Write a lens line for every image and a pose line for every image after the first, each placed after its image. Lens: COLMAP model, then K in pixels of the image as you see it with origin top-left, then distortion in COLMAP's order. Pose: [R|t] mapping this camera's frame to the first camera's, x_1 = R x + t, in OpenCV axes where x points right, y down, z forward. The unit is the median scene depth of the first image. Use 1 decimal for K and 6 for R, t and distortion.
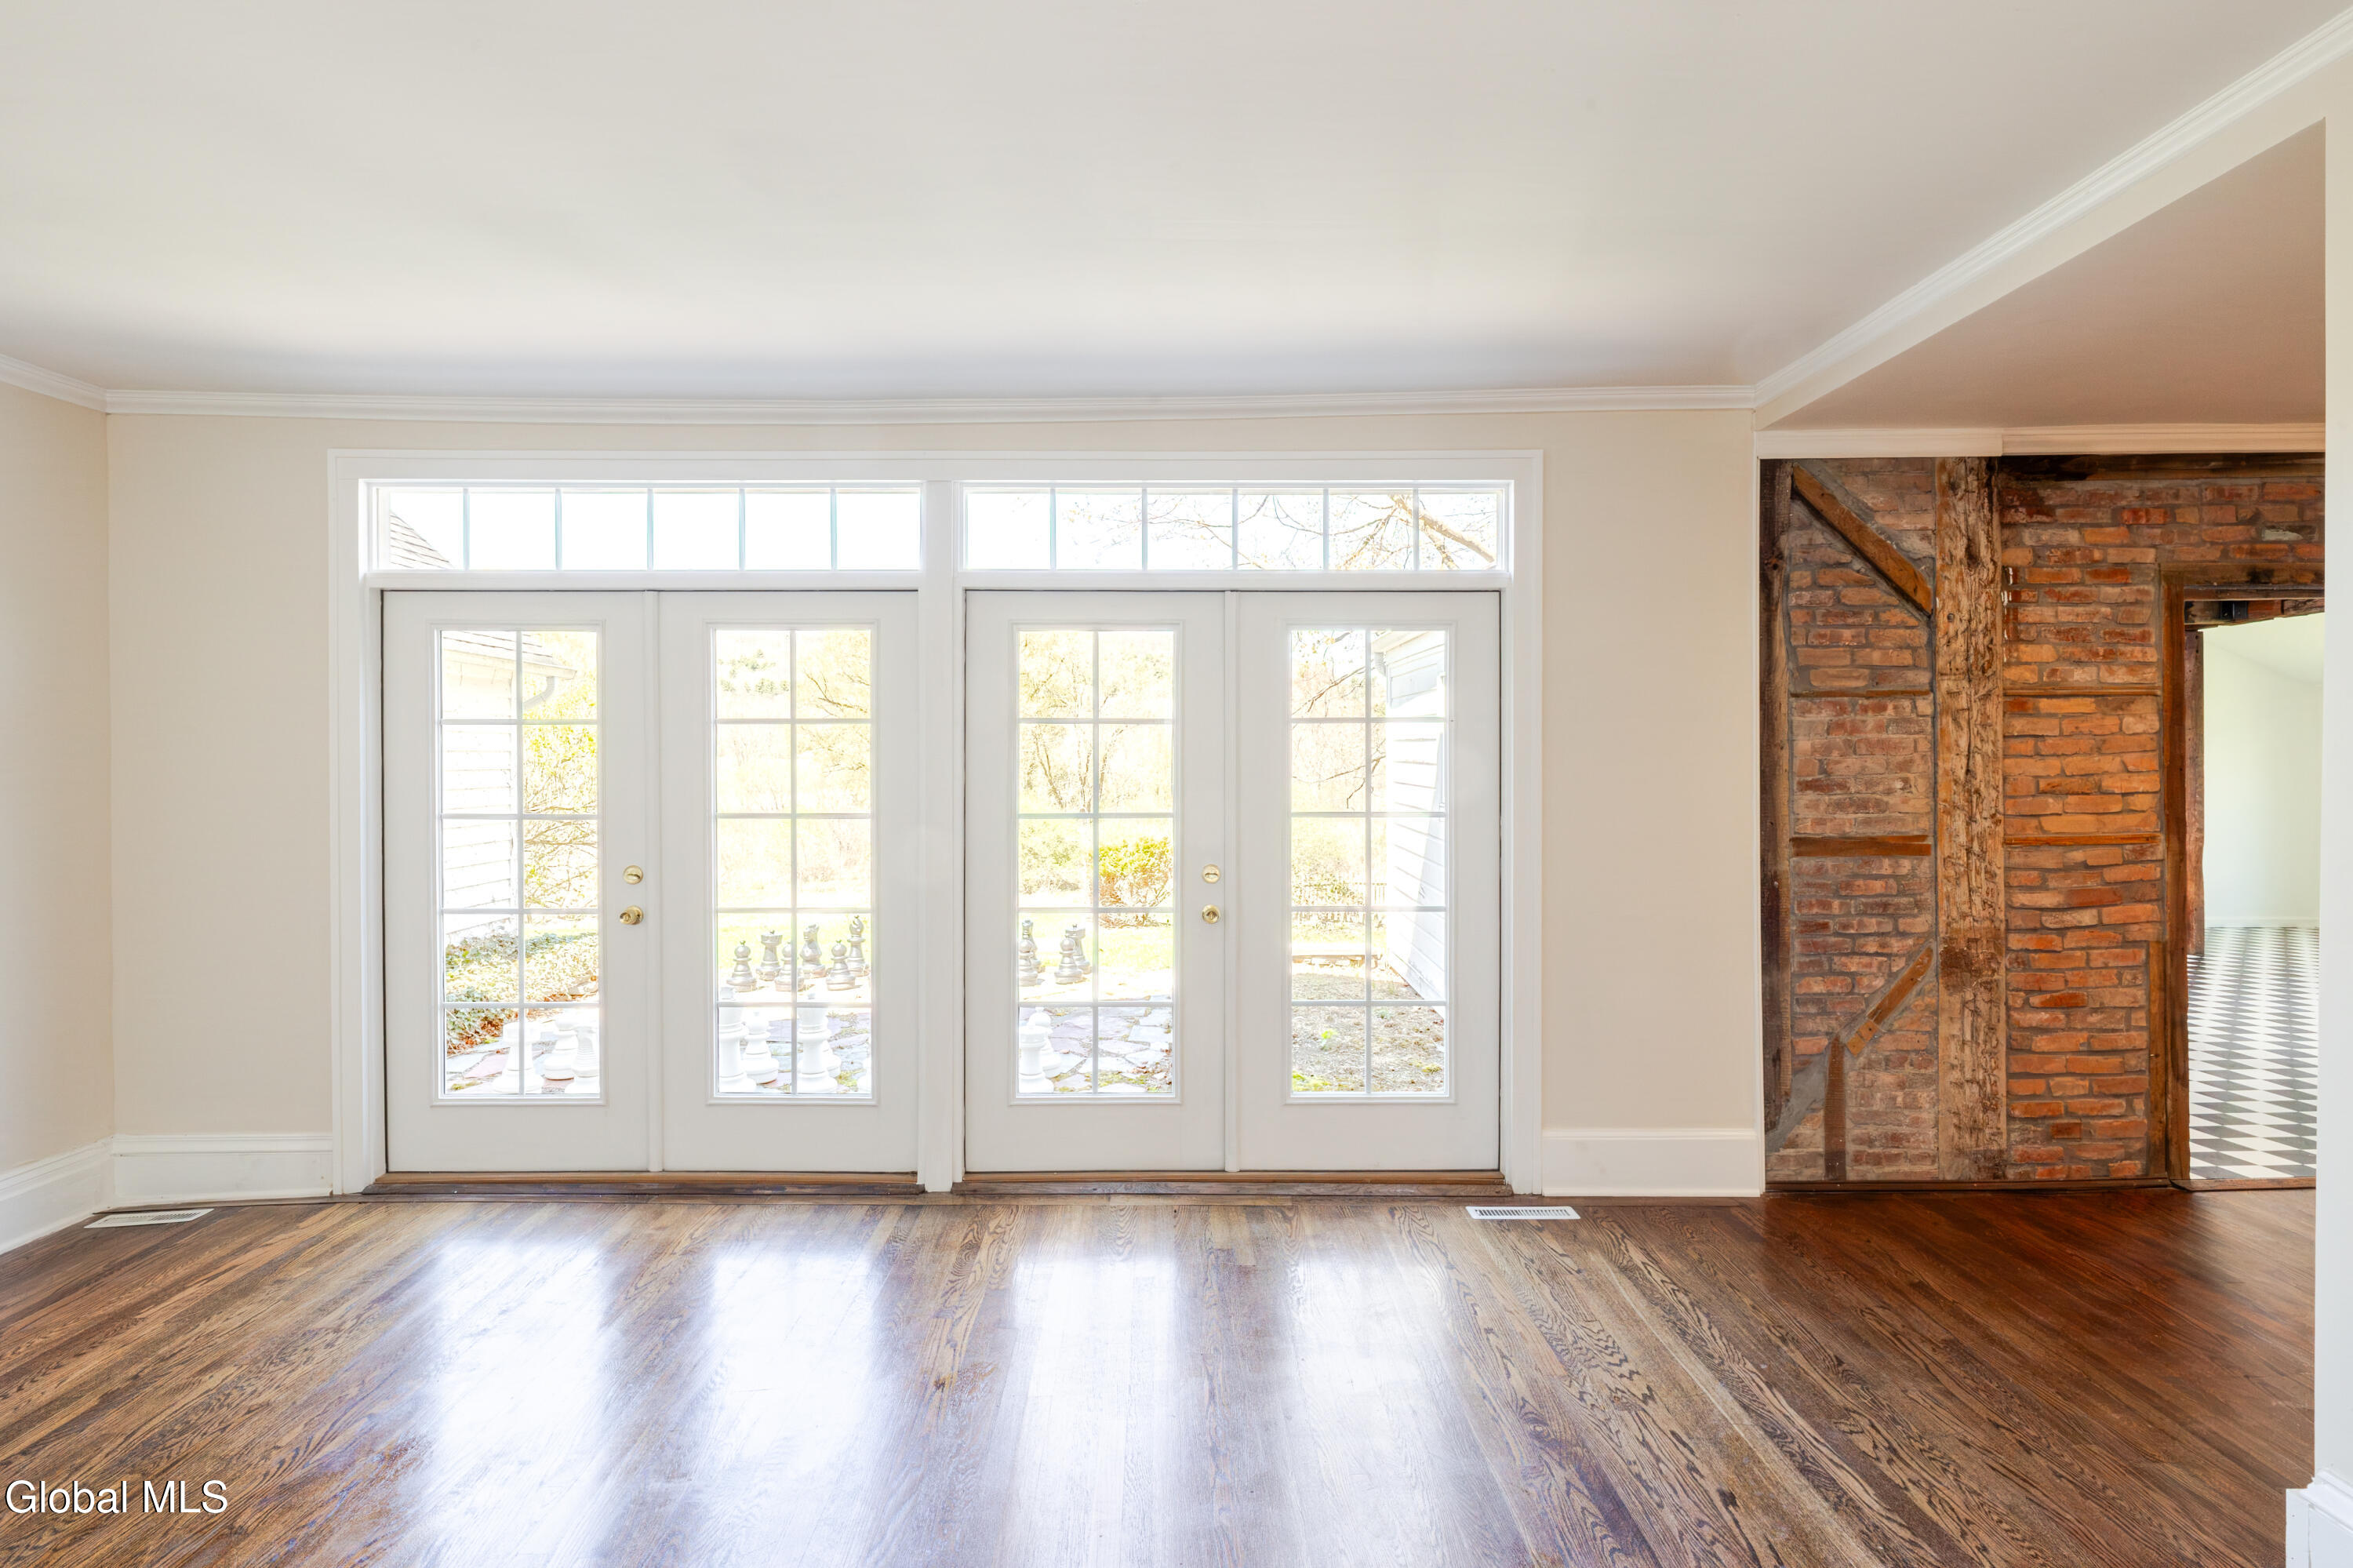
lens RADIAL K [[1143.9, 0, 1176.5], [0, 1143.9, 784.0], [0, 0, 1]] dist [-0.004326, -0.000641]
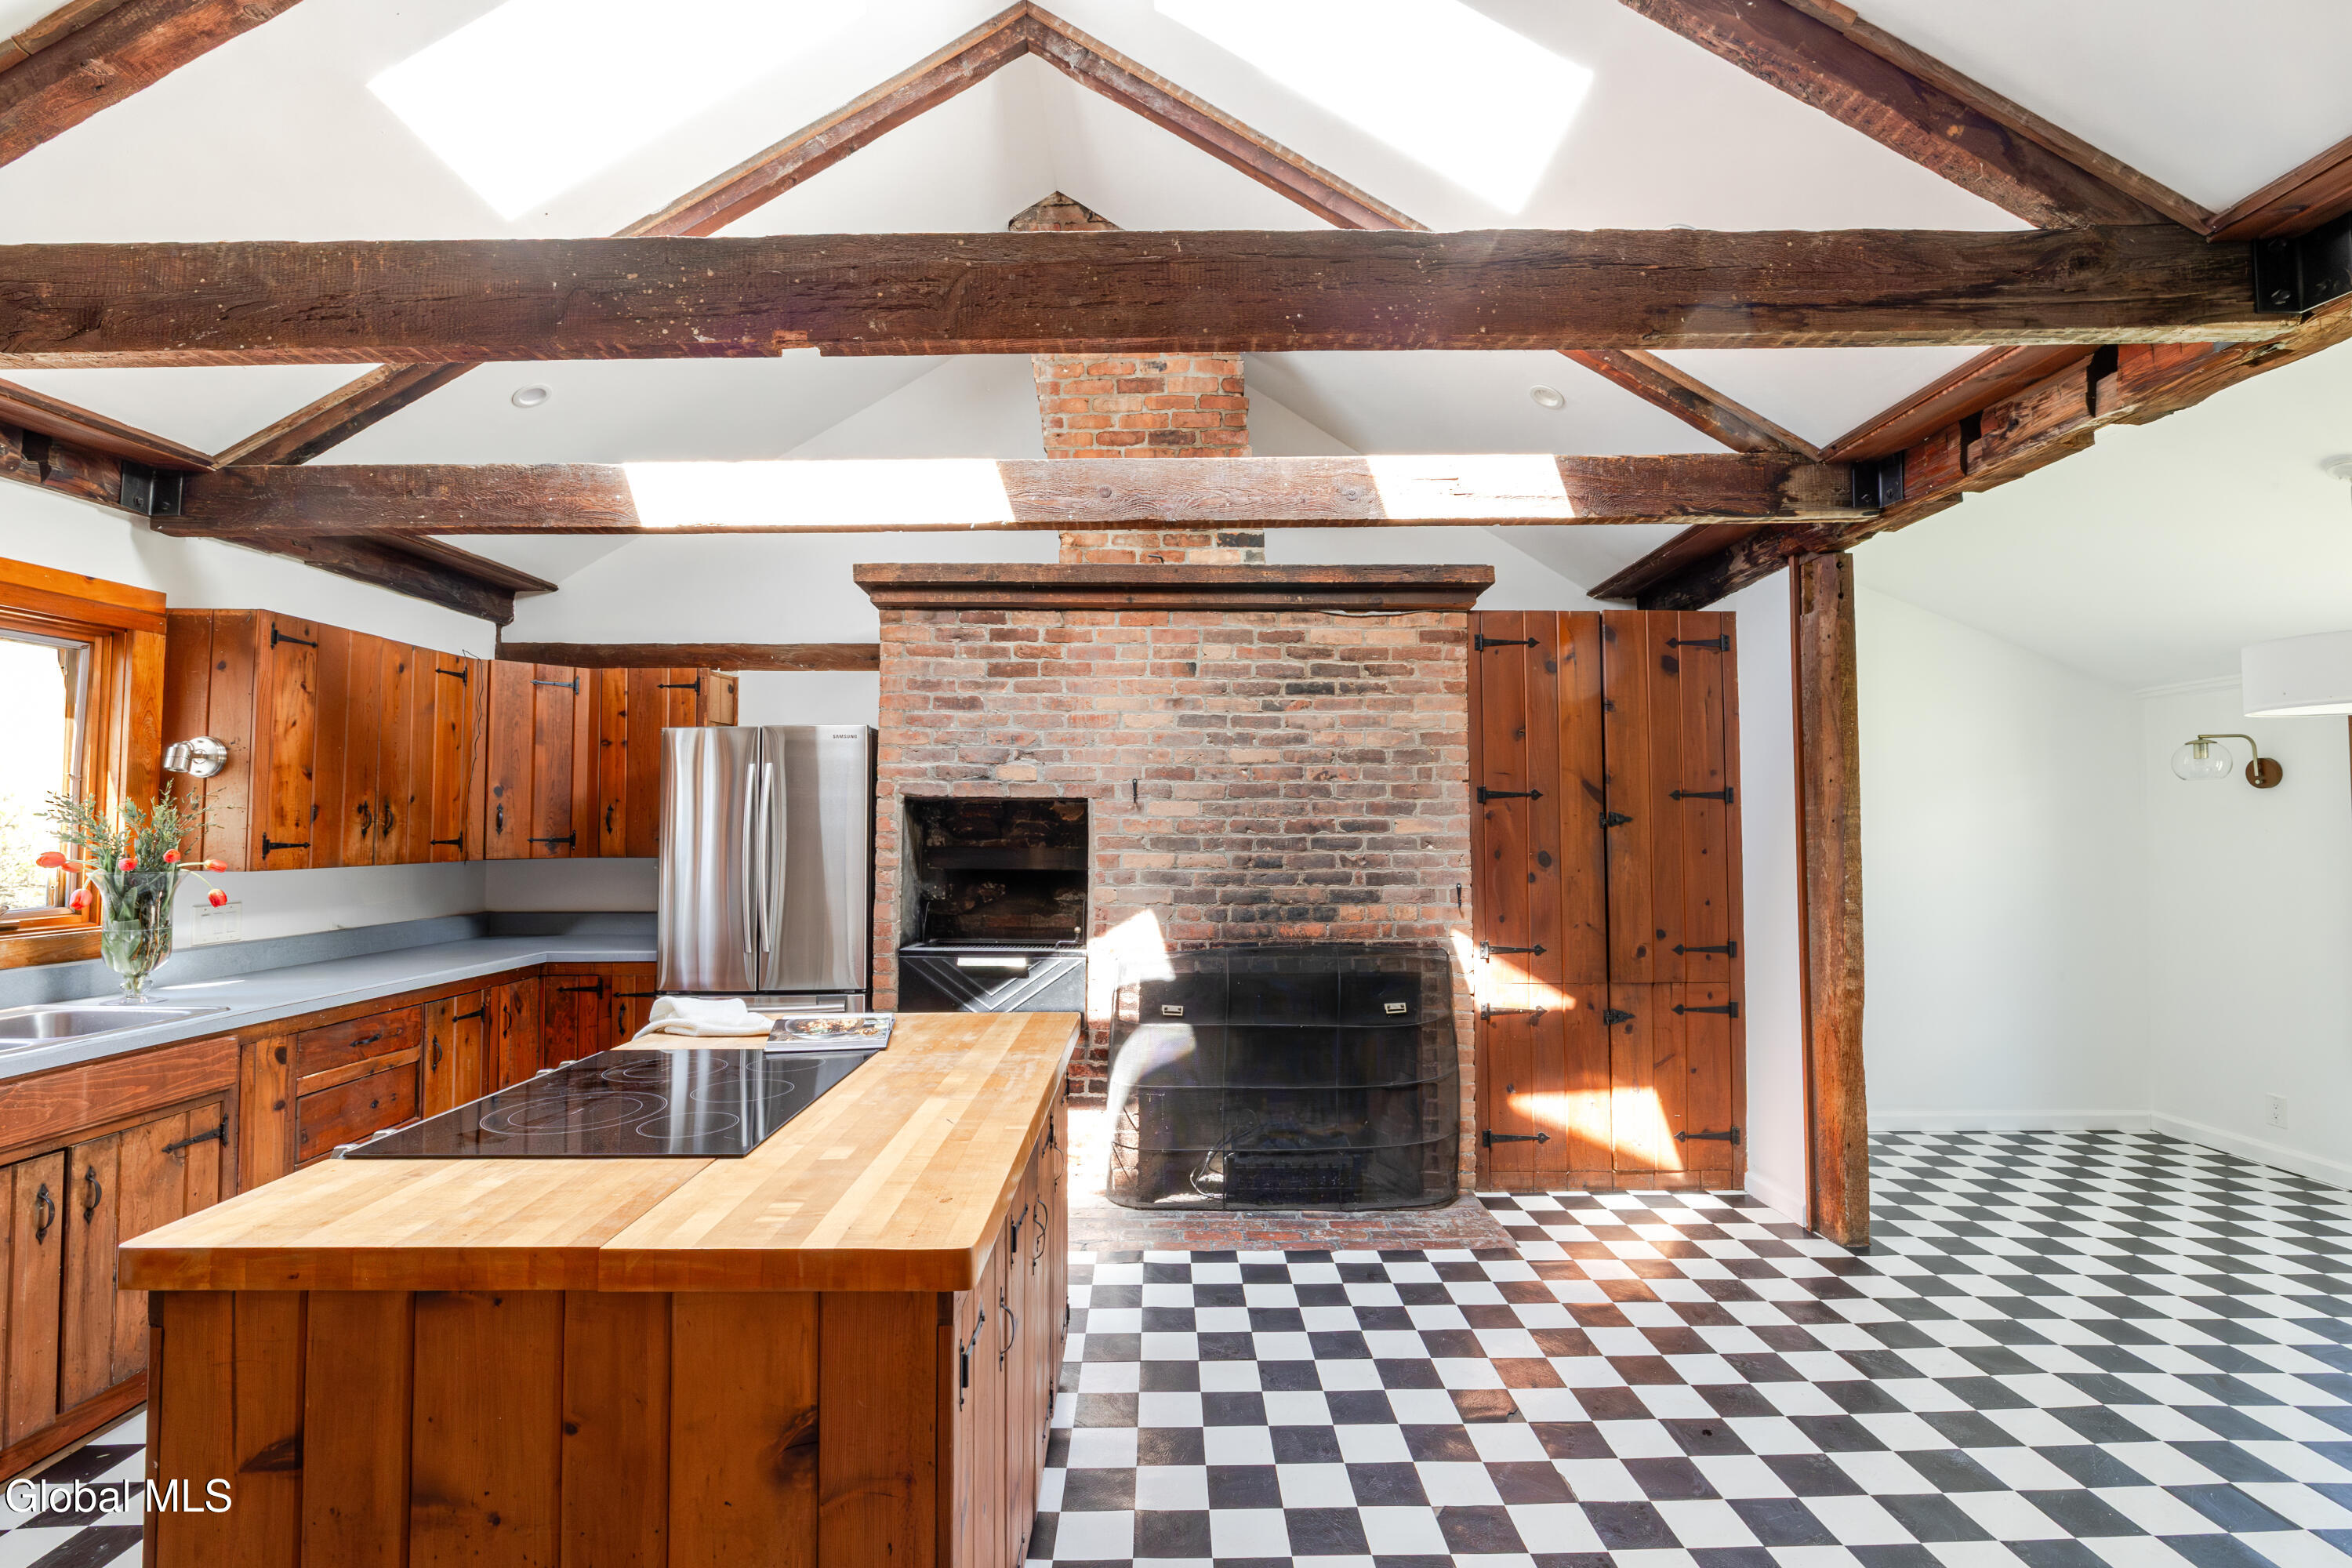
lens RADIAL K [[1092.2, 0, 1176.0], [0, 1092.2, 784.0], [0, 0, 1]] dist [-0.009998, 0.001575]
pose [[1.000000, 0.000443, 0.000260, 1.304361], [-0.000432, 0.999227, -0.039320, -0.018164], [-0.000277, 0.039320, 0.999227, 1.159088]]
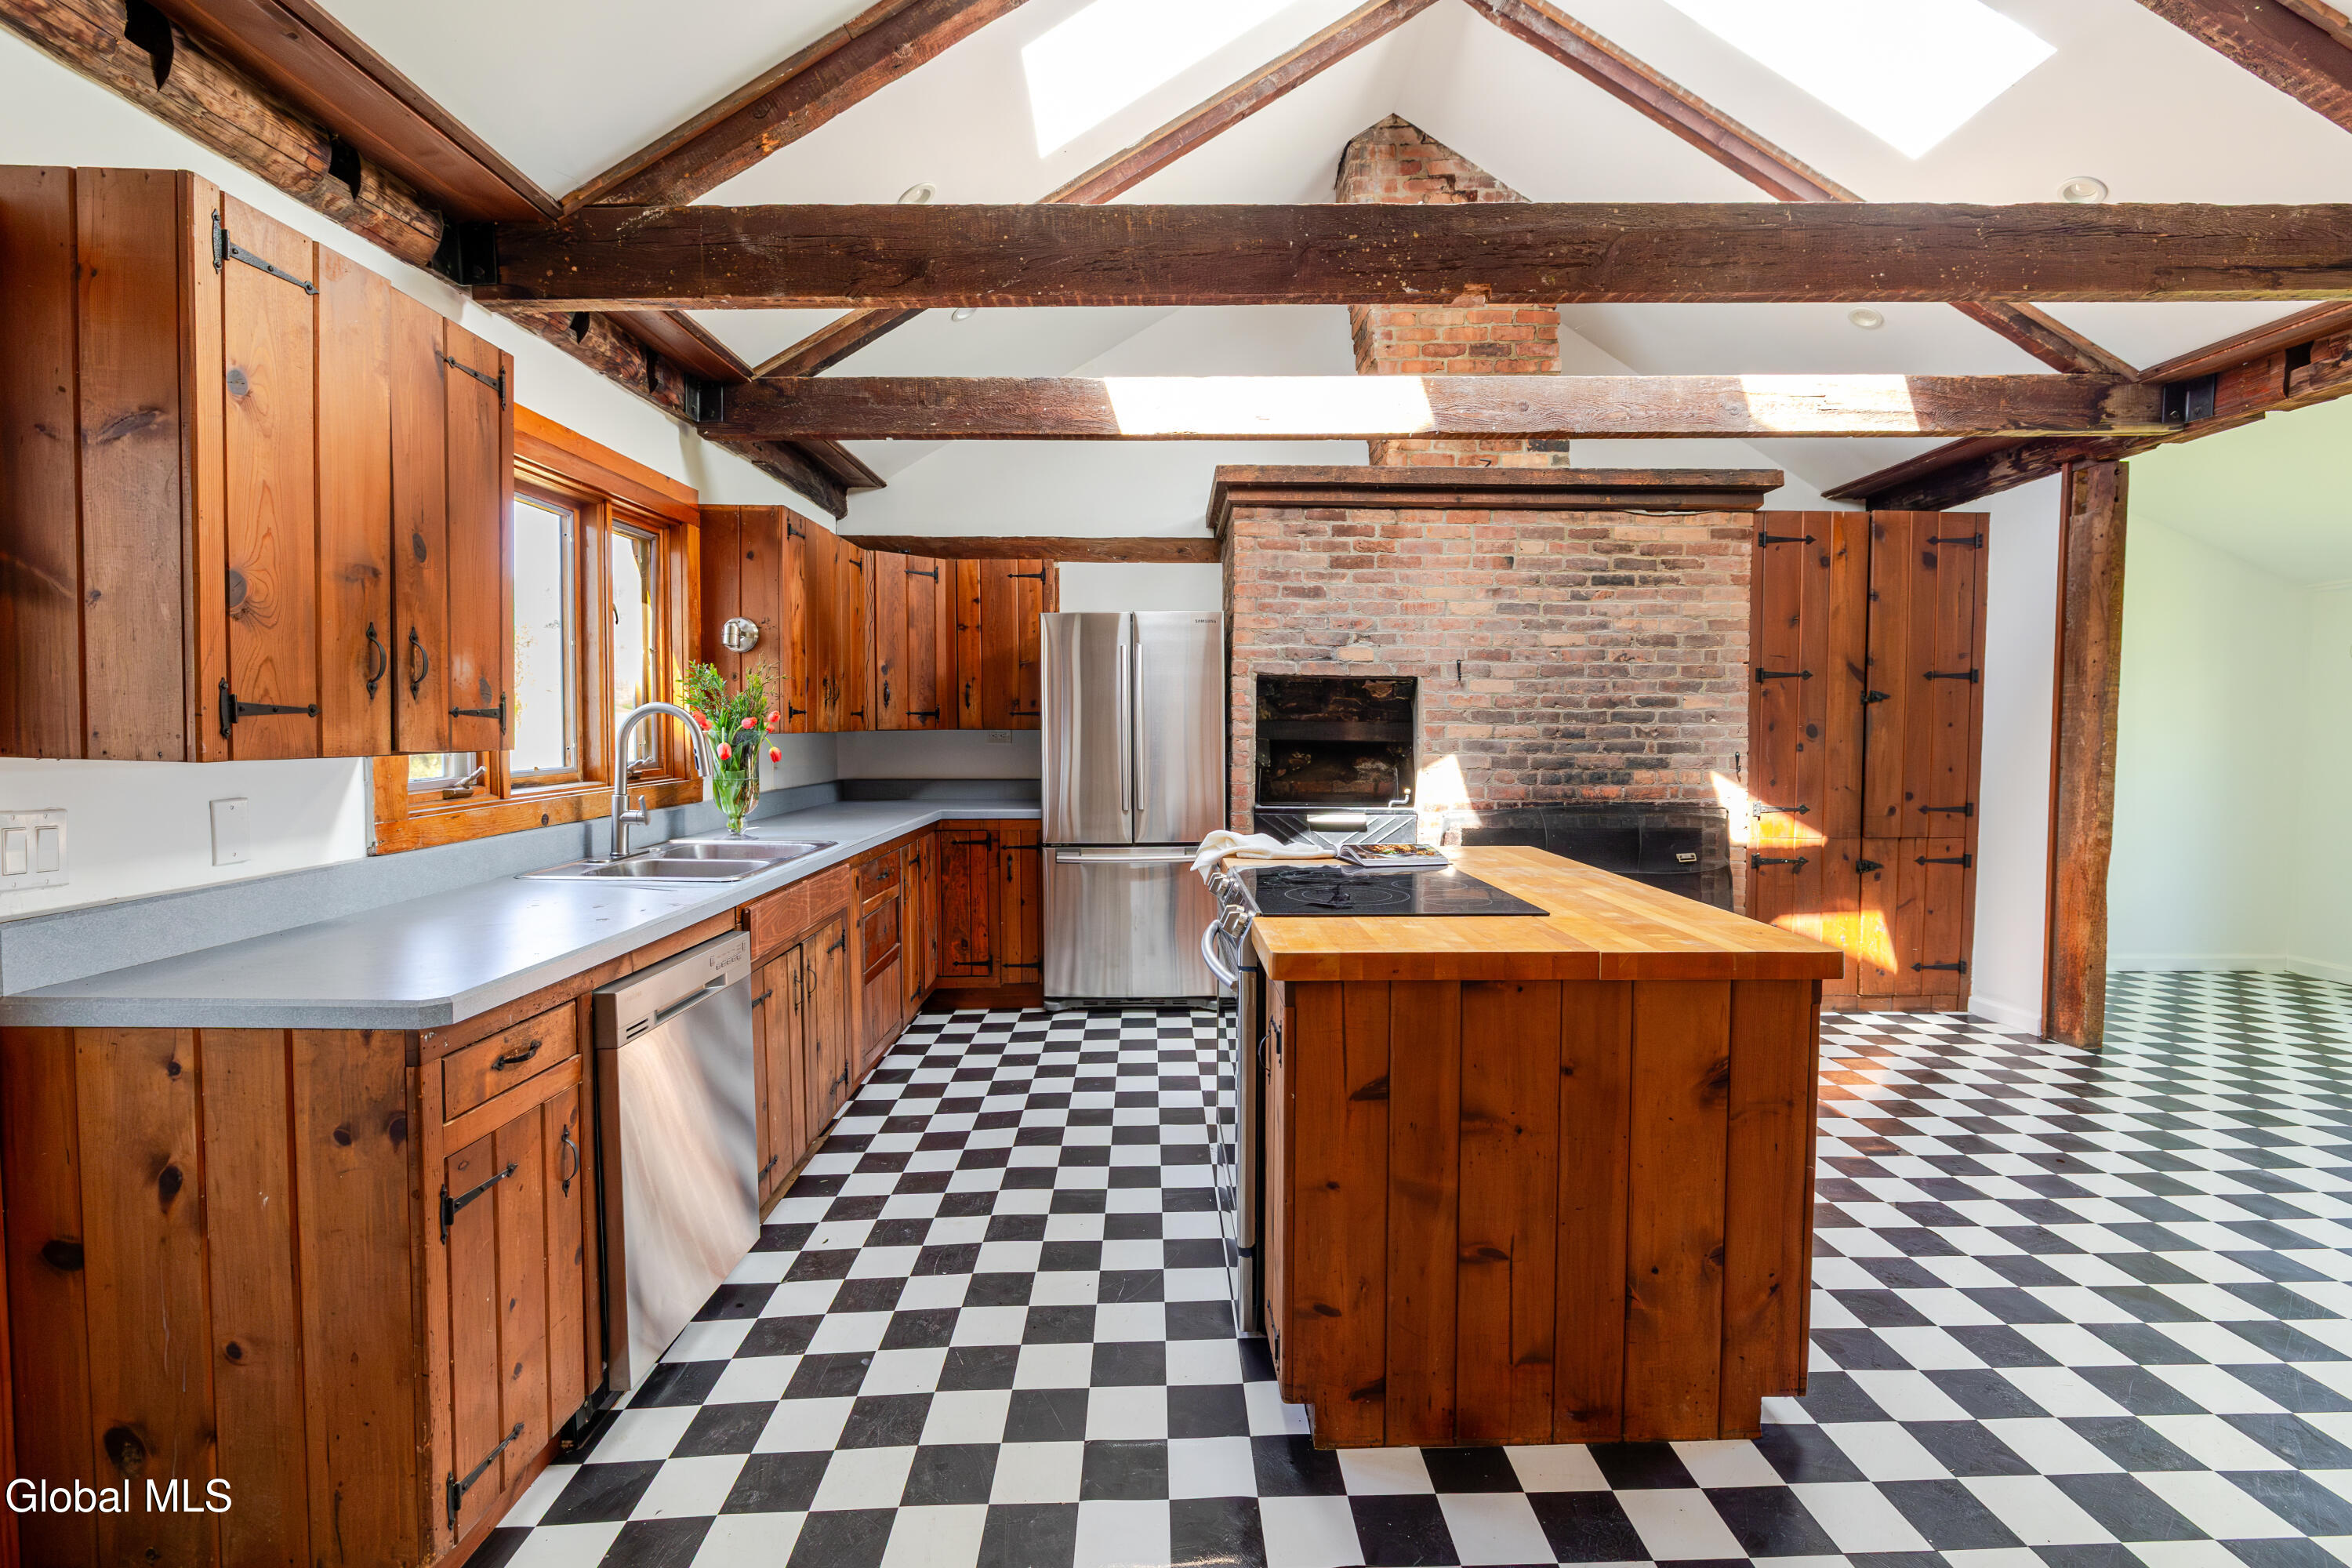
lens RADIAL K [[1087.7, 0, 1176.0], [0, 1087.7, 784.0], [0, 0, 1]] dist [-0.002798, 0.000411]
pose [[0.999949, 0.002425, 0.009855, 0.931310], [-0.002969, 0.998448, 0.055621, 0.007017], [-0.009704, -0.055647, 0.998403, 1.008376]]
